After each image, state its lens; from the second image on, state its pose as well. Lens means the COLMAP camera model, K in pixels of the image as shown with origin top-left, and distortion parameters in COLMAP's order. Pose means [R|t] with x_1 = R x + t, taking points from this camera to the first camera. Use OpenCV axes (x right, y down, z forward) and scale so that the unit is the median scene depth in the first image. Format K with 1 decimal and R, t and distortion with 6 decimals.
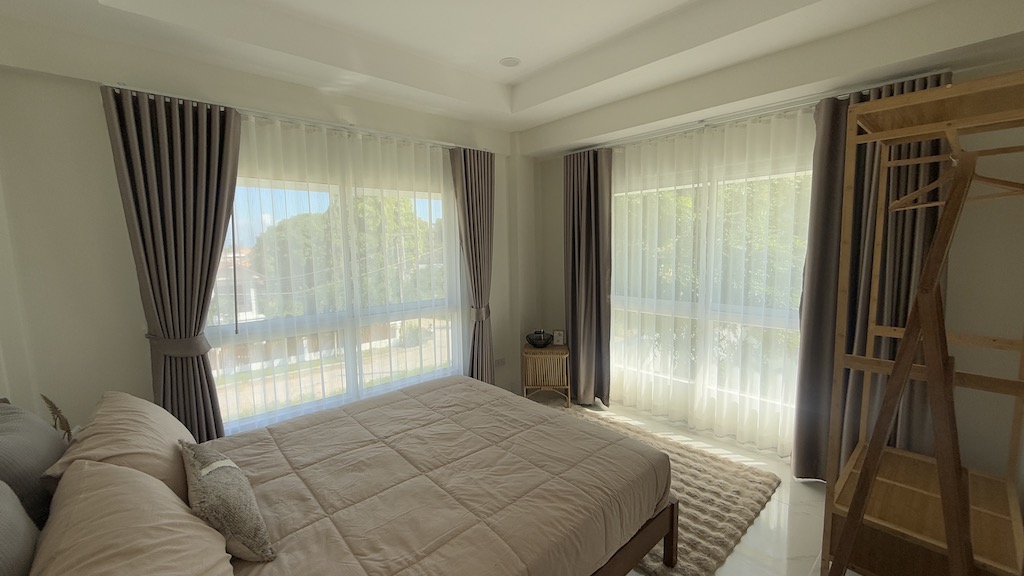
lens RADIAL K [[408.7, 0, 509.9], [0, 408.7, 287.0], [0, 0, 1]] dist [-0.000162, 0.000275]
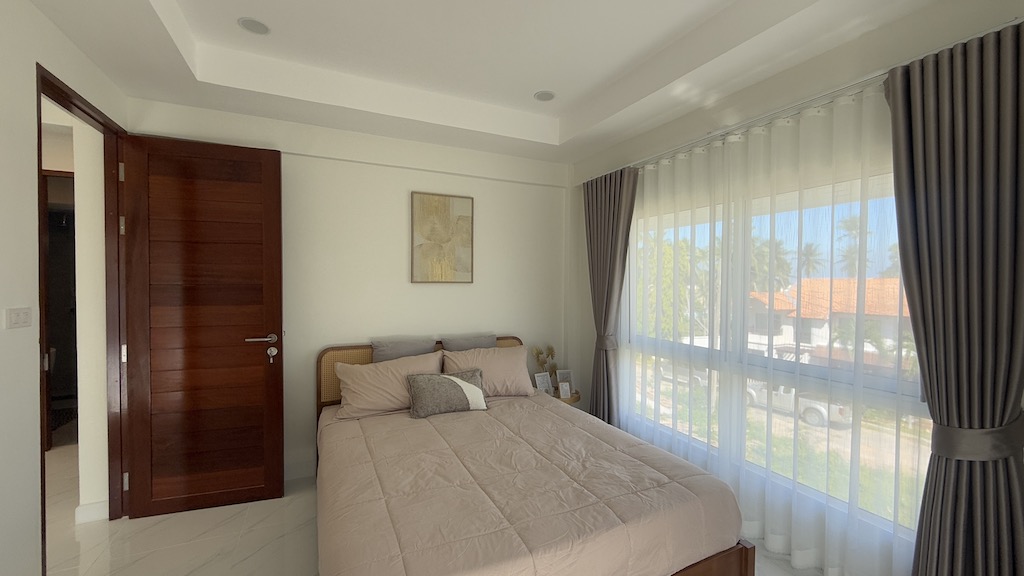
lens RADIAL K [[408.7, 0, 509.9], [0, 408.7, 287.0], [0, 0, 1]] dist [-0.000162, 0.000275]
pose [[-0.283707, 0.031642, -0.958389, 0.607962], [-0.107545, 0.992100, 0.064591, -0.092633], [0.952861, 0.121395, -0.278062, 0.946772]]
